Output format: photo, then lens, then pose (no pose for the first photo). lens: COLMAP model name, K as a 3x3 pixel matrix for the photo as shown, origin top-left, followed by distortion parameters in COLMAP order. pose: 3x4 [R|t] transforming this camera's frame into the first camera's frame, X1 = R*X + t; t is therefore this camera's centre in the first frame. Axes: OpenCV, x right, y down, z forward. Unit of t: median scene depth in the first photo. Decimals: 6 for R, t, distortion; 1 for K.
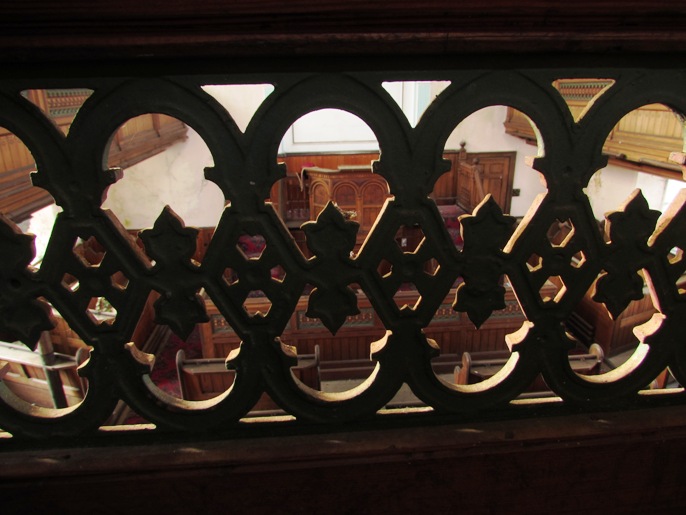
lens RADIAL K [[481.9, 0, 341.4], [0, 481.9, 261.6], [0, 0, 1]] dist [-0.024737, 0.003454]
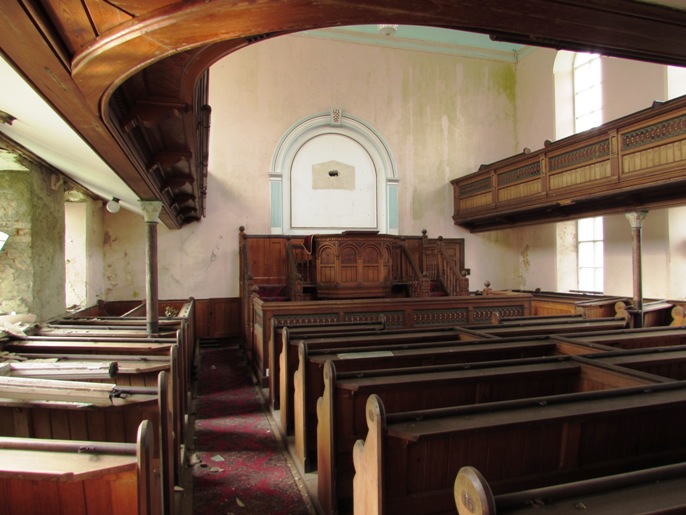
lens RADIAL K [[481.9, 0, 343.1], [0, 481.9, 257.0], [0, 0, 1]] dist [-0.024737, 0.003454]
pose [[0.978605, 0.005466, 0.205674, -0.216306], [0.068609, 0.933761, -0.351258, 0.247647], [-0.193970, 0.357854, 0.913409, -0.089044]]
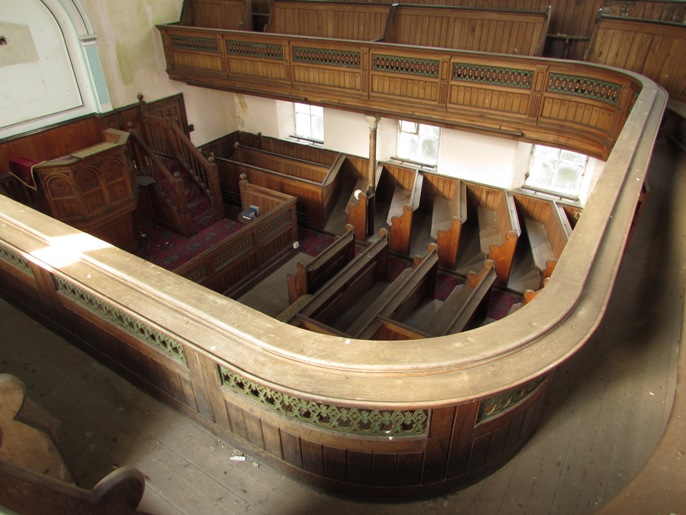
lens RADIAL K [[481.9, 0, 339.9], [0, 481.9, 255.8], [0, 0, 1]] dist [-0.024737, 0.003454]
pose [[0.608574, -0.421480, 0.672303, -0.345902], [0.274343, 0.906778, 0.320140, -0.143577], [-0.744563, -0.010387, 0.667472, -0.048756]]
